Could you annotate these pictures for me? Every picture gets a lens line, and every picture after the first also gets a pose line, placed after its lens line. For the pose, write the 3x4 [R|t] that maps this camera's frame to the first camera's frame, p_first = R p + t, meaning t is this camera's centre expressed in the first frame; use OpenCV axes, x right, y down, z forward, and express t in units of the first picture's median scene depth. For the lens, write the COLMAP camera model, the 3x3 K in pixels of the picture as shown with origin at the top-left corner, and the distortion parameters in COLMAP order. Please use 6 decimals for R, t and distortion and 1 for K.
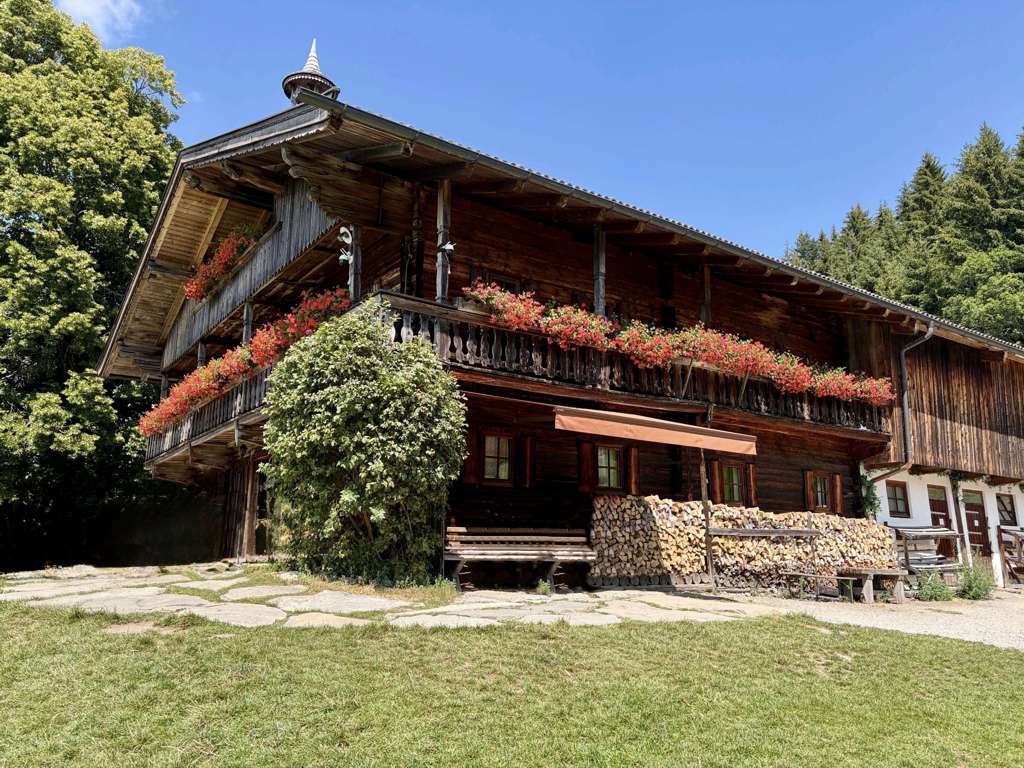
lens RADIAL K [[769.4, 0, 513.2], [0, 769.4, 390.0], [0, 0, 1]] dist [0.027247, 0.001536]
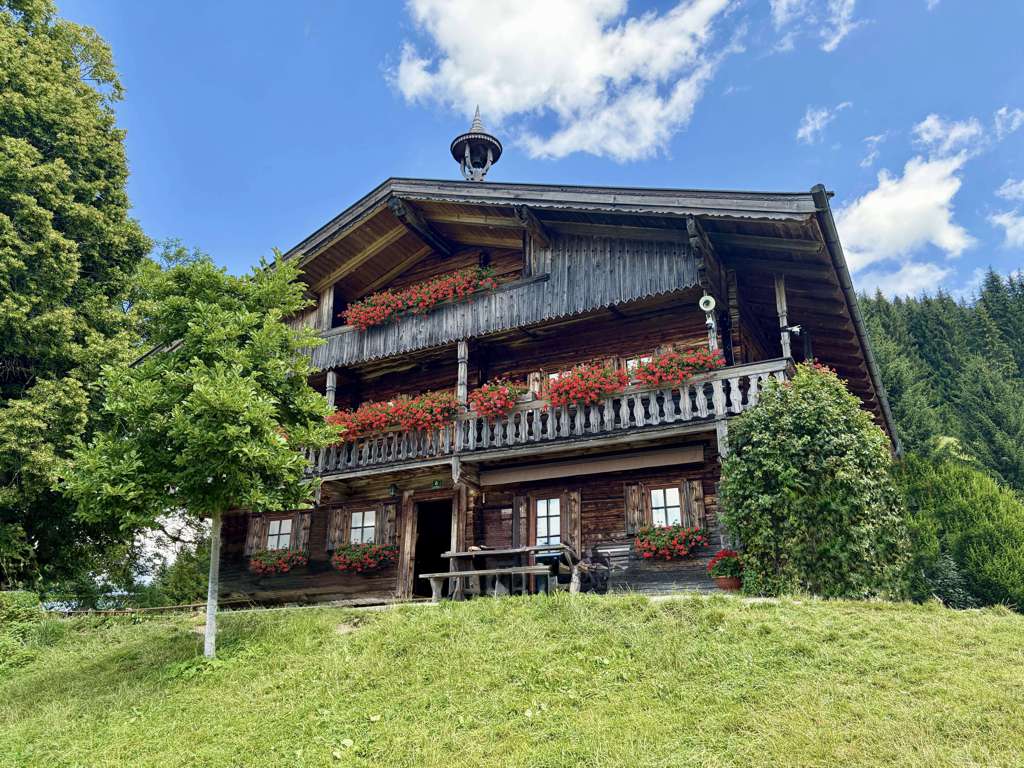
lens RADIAL K [[769.4, 0, 511.8], [0, 769.4, 377.2], [0, 0, 1]] dist [0.027247, 0.001536]
pose [[0.905625, 0.149650, 0.396798, -0.470410], [-0.095945, 0.983709, -0.152021, 0.054837], [-0.413084, 0.099603, 0.905230, 0.055123]]
